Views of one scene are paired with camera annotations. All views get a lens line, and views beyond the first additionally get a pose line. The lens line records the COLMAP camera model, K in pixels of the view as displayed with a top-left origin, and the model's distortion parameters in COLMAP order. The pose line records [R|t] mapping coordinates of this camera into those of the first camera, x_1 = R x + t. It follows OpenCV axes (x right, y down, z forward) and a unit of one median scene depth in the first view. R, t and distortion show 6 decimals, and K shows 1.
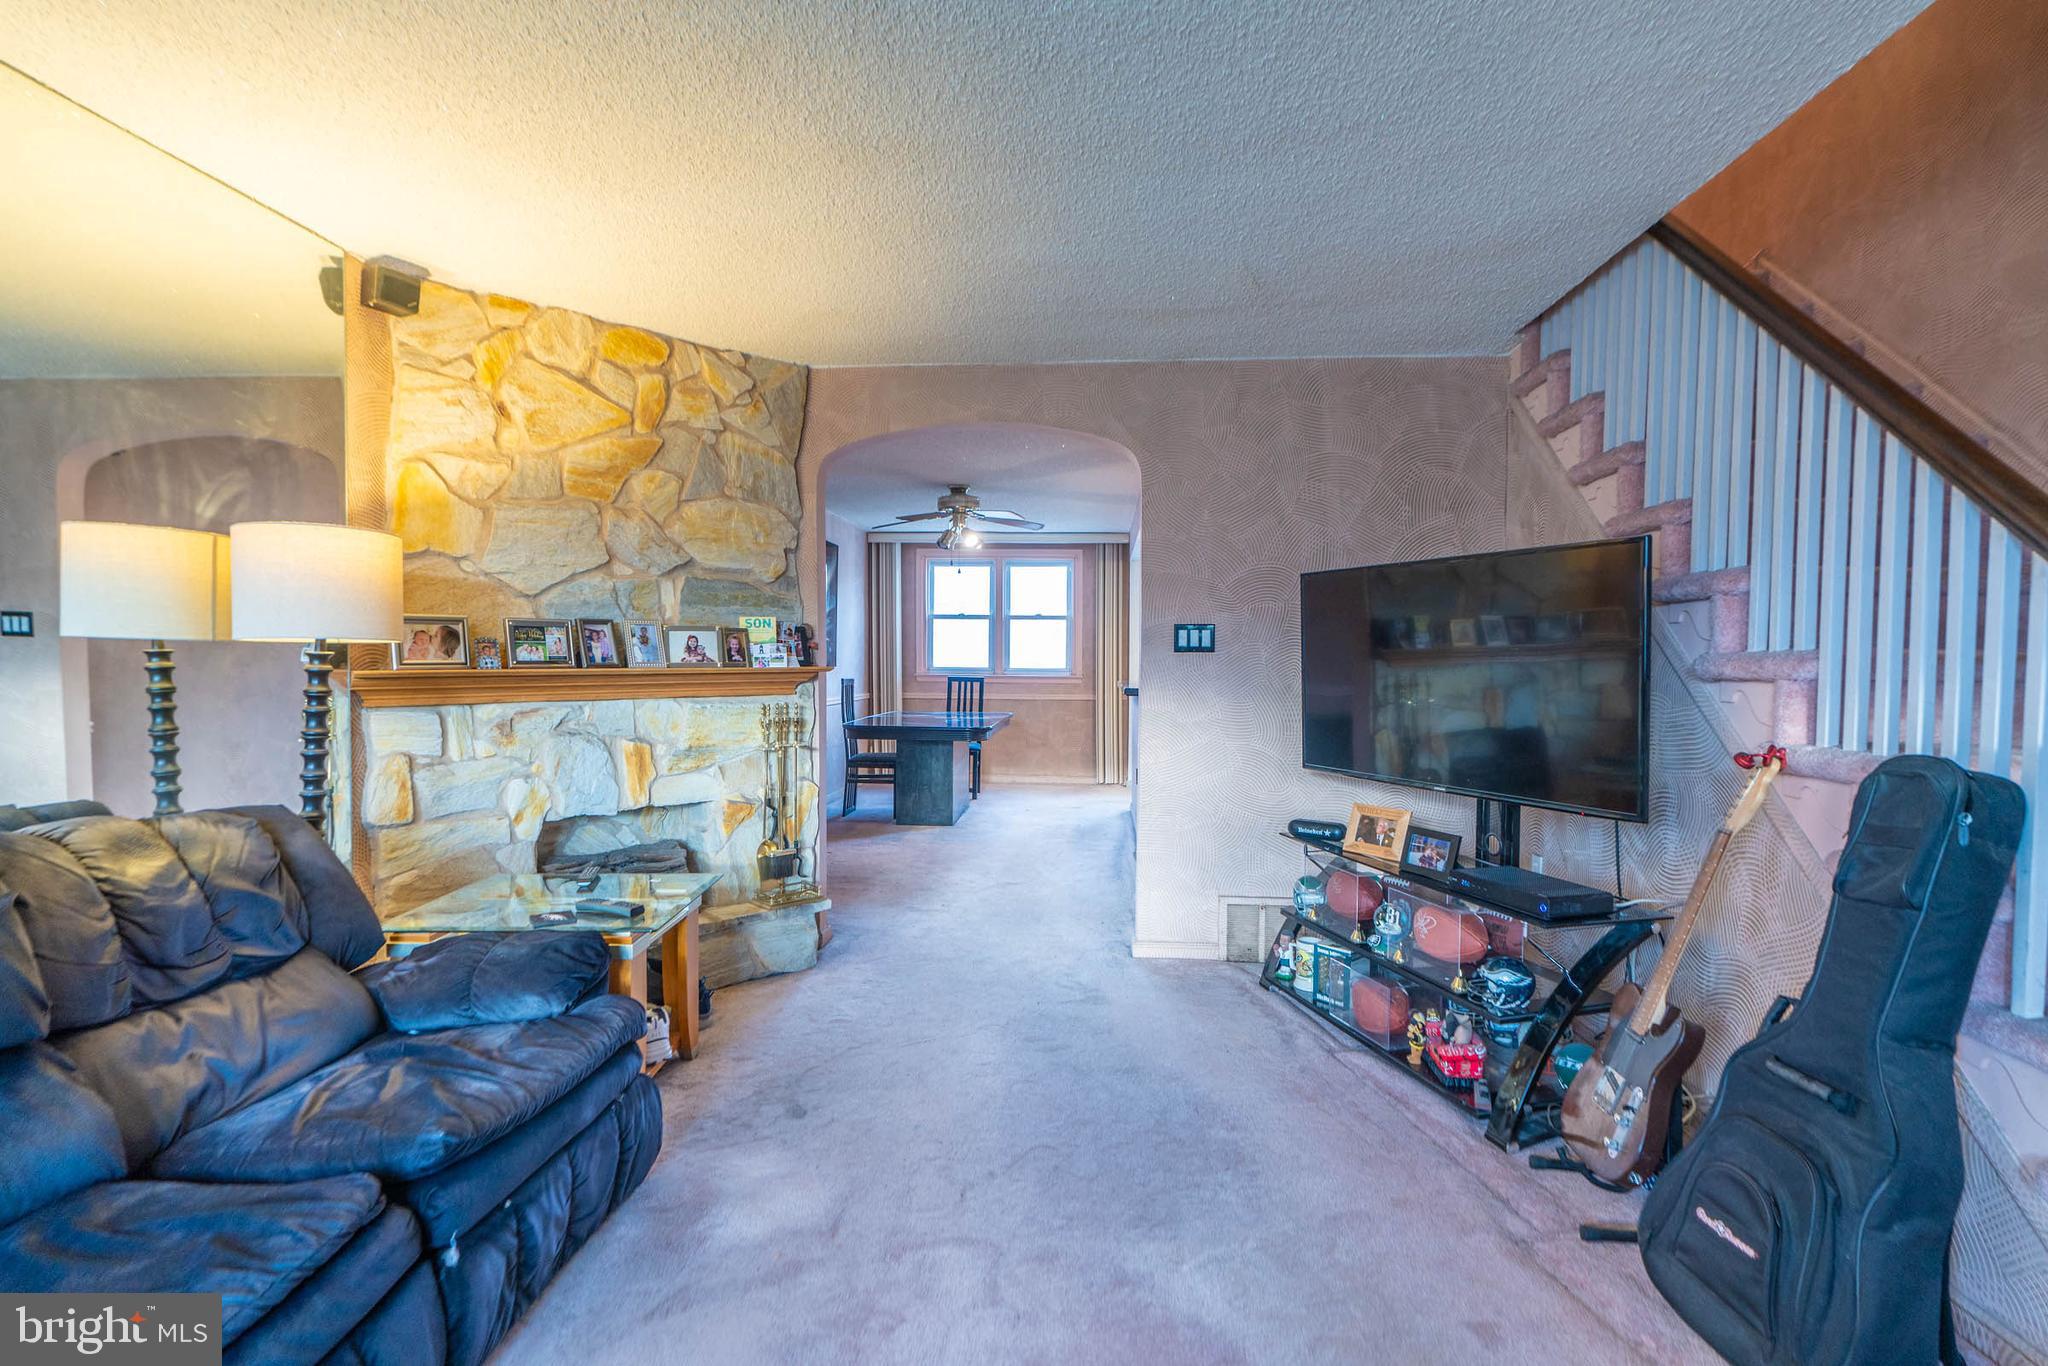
lens RADIAL K [[932.1, 0, 1027.0], [0, 932.1, 687.4], [0, 0, 1]] dist [-0.005313, 0.003592]
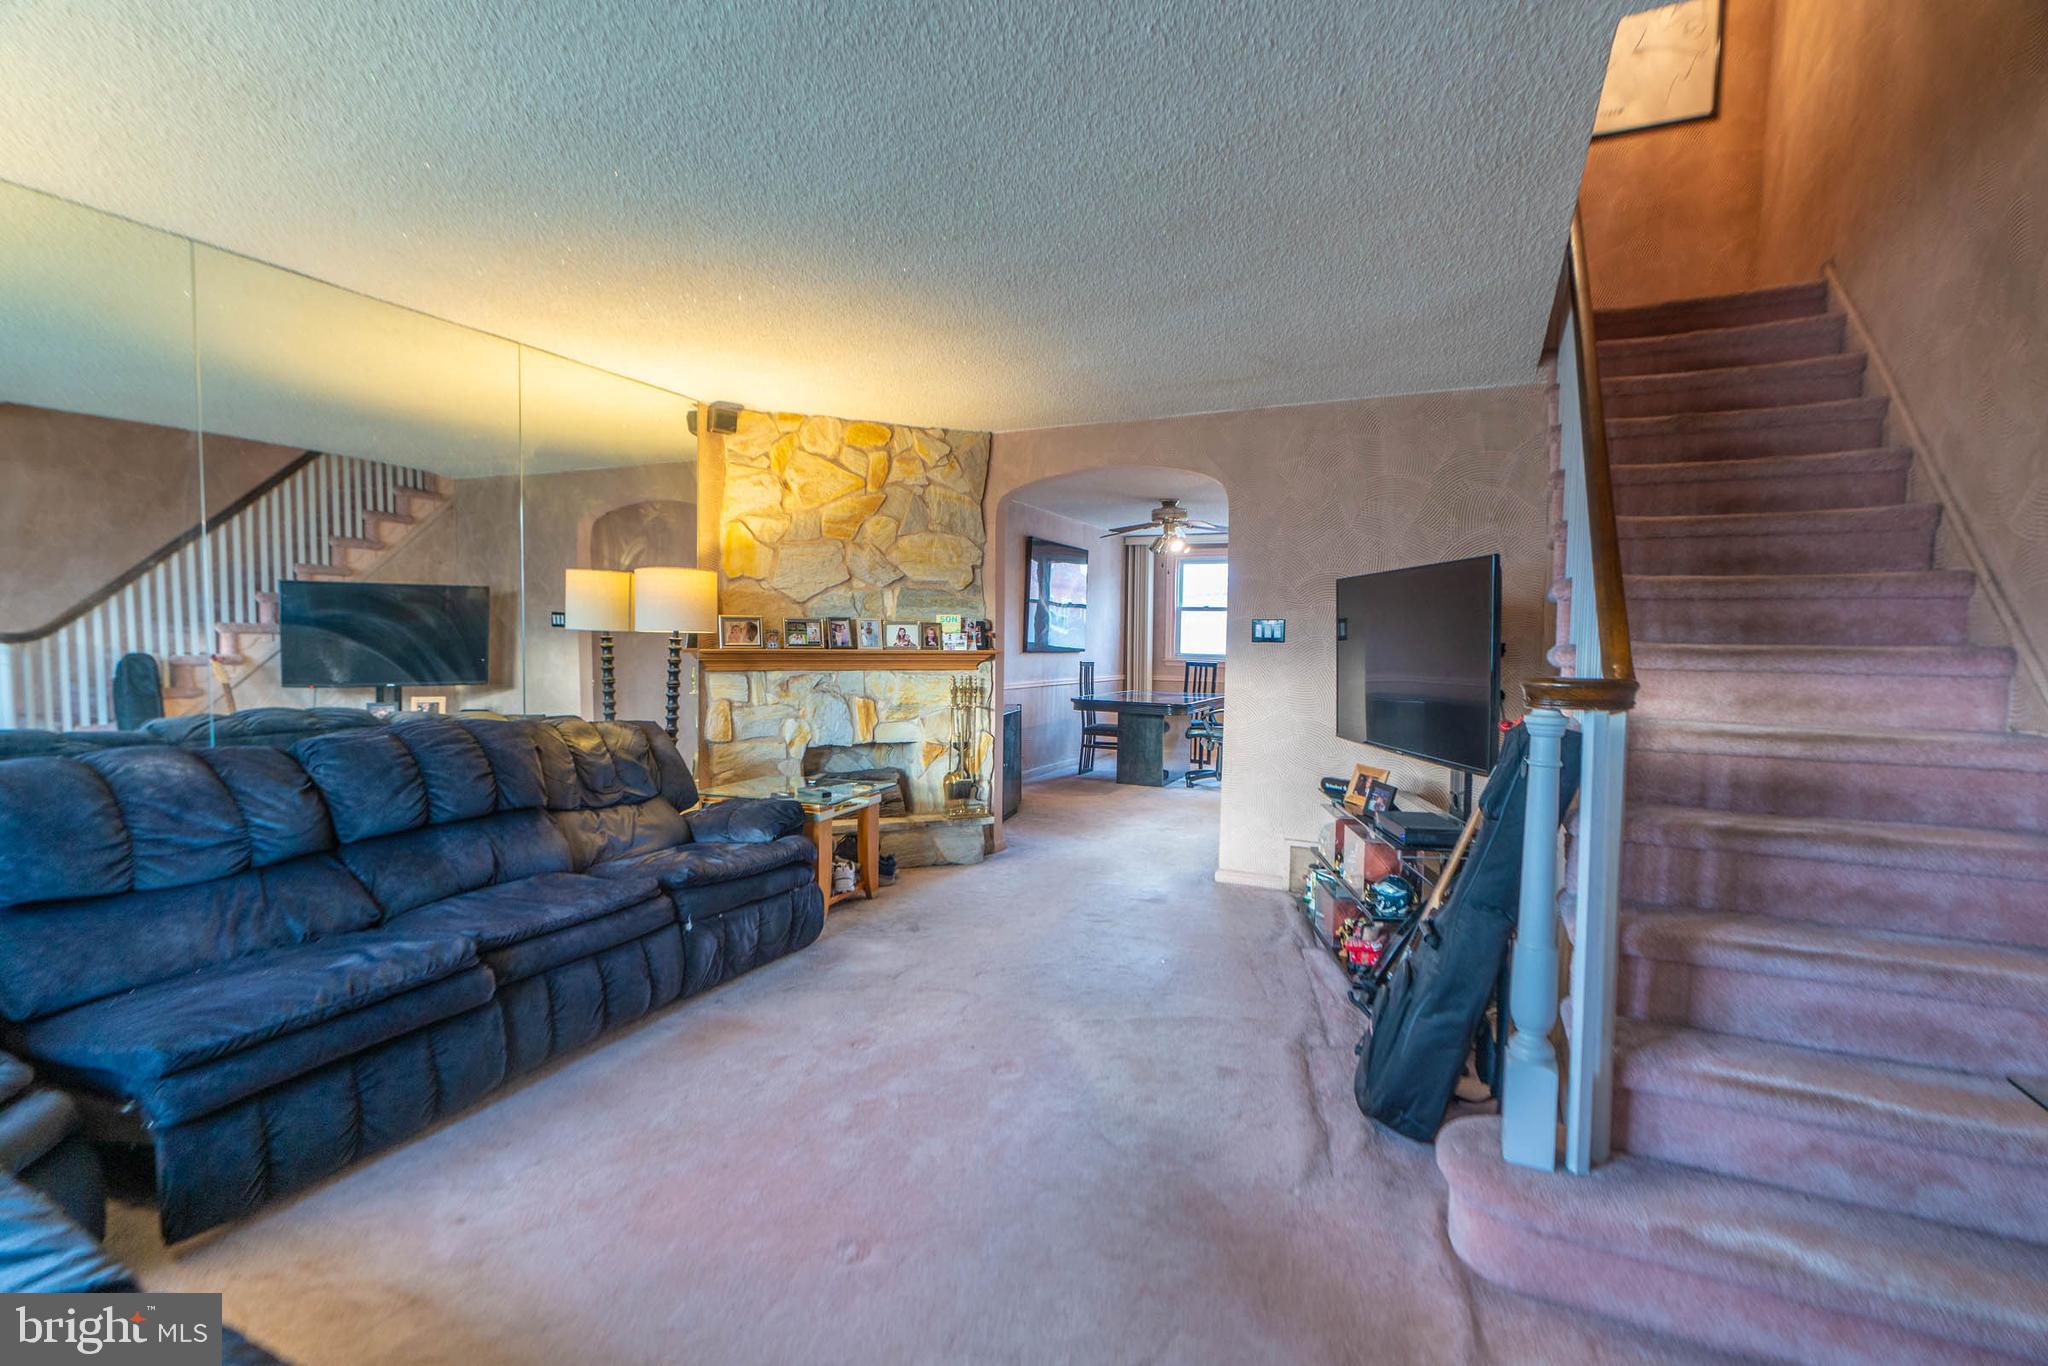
lens RADIAL K [[917.6, 0, 1043.8], [0, 917.6, 692.1], [0, 0, 1]] dist [-0.004583, 0.004387]
pose [[0.936738, 0.027404, -0.348956, 0.362590], [-0.020432, 0.999512, 0.023644, 0.006629], [0.349434, -0.015018, 0.936841, -0.282051]]
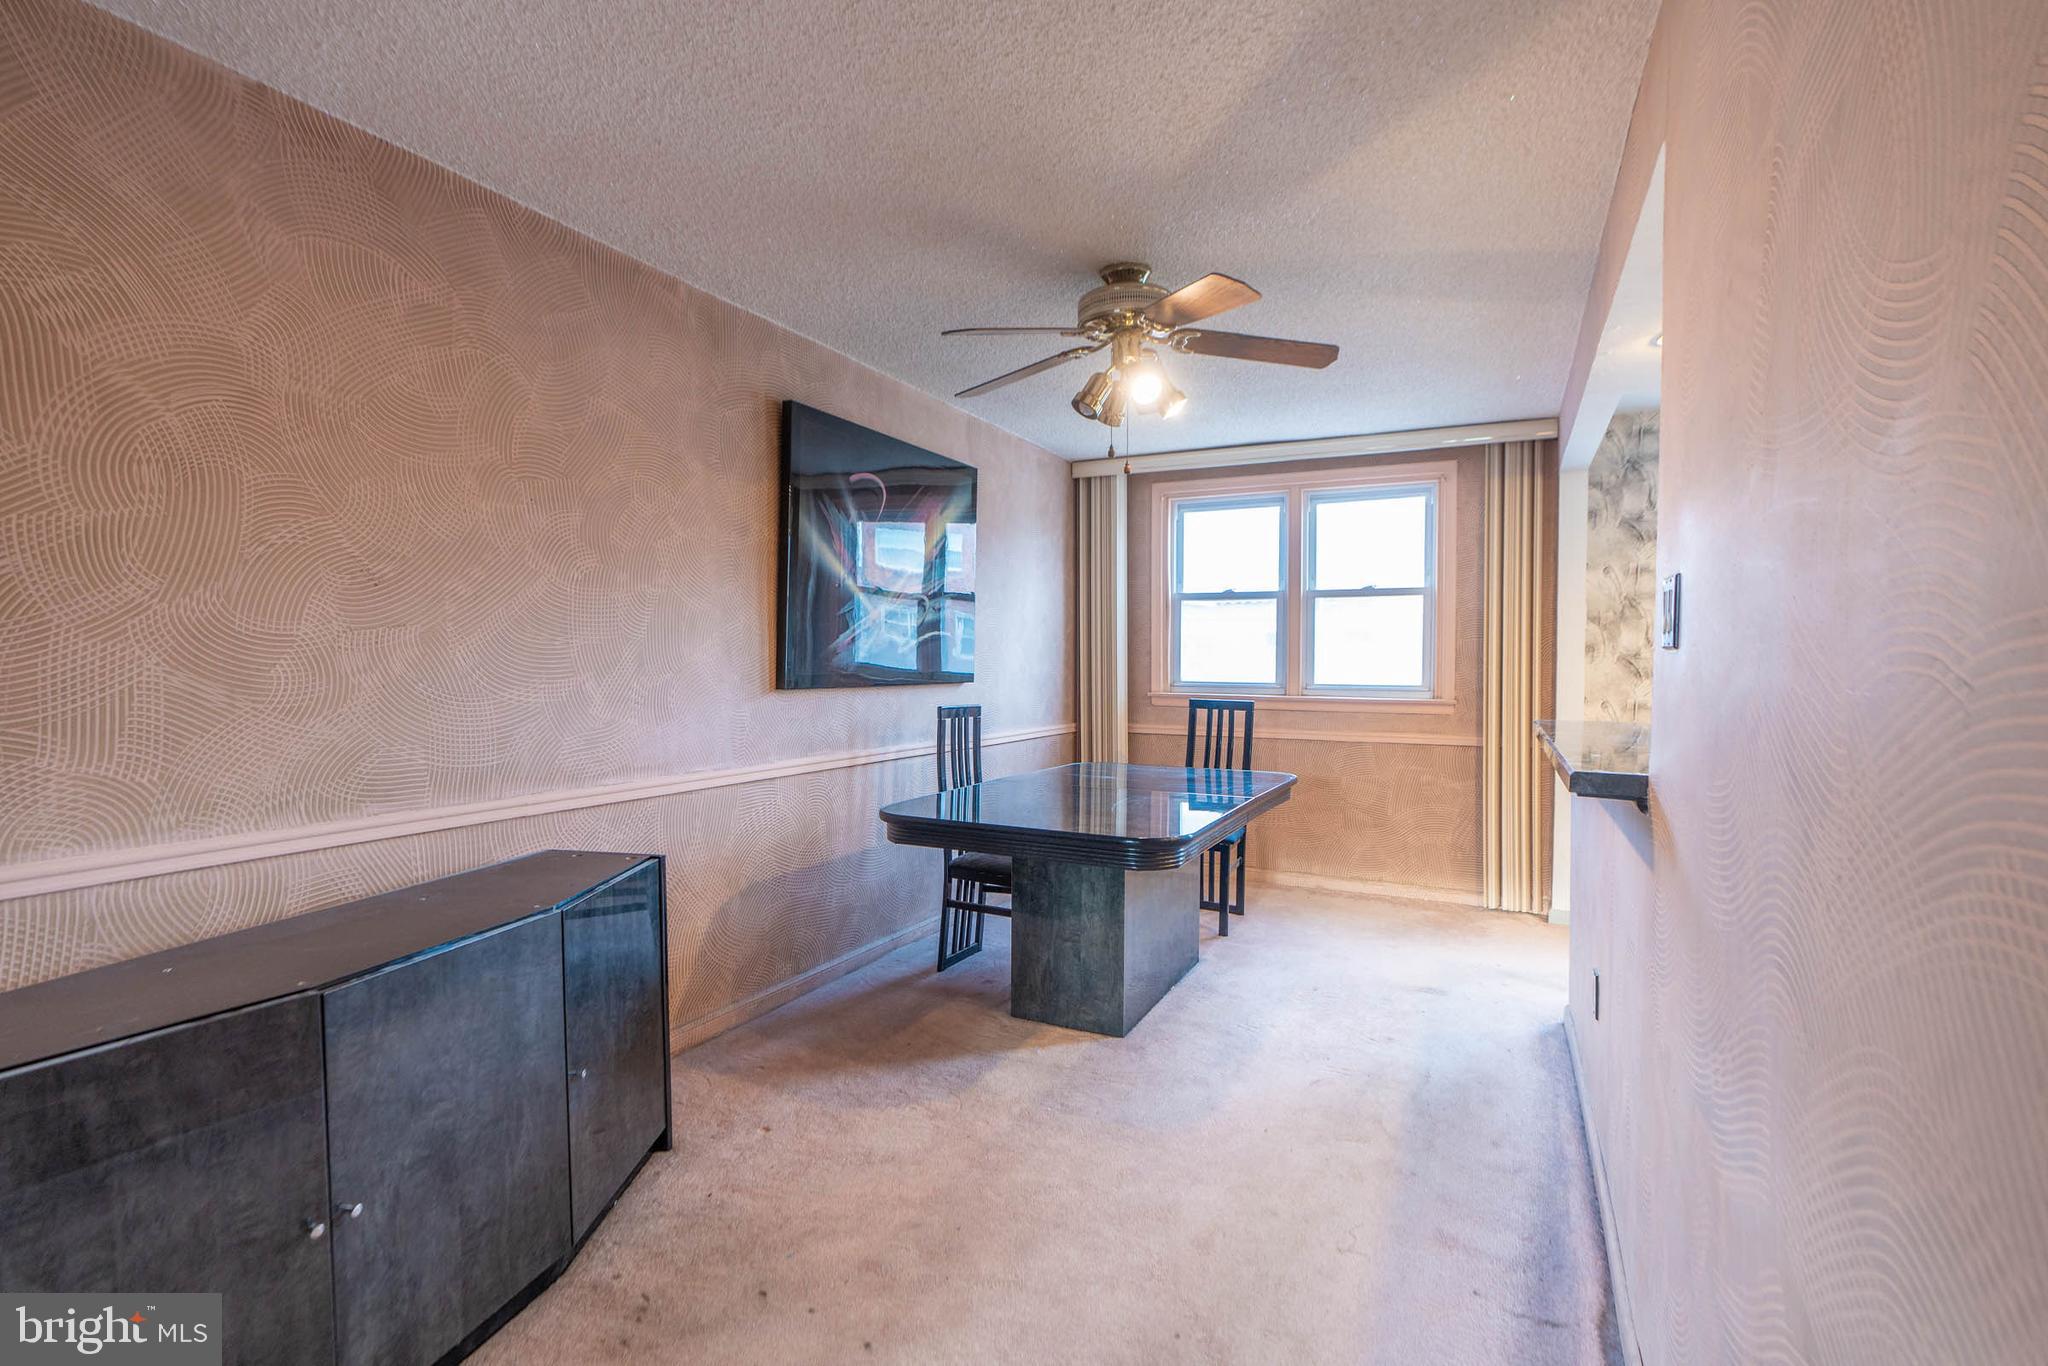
lens RADIAL K [[932.1, 0, 1032.7], [0, 932.1, 680.8], [0, 0, 1]] dist [-0.005313, 0.003592]
pose [[0.926062, 0.007036, -0.377307, 0.097939], [-0.011340, 0.999894, -0.009185, -0.042067], [0.377202, 0.012785, 0.926043, 1.115135]]
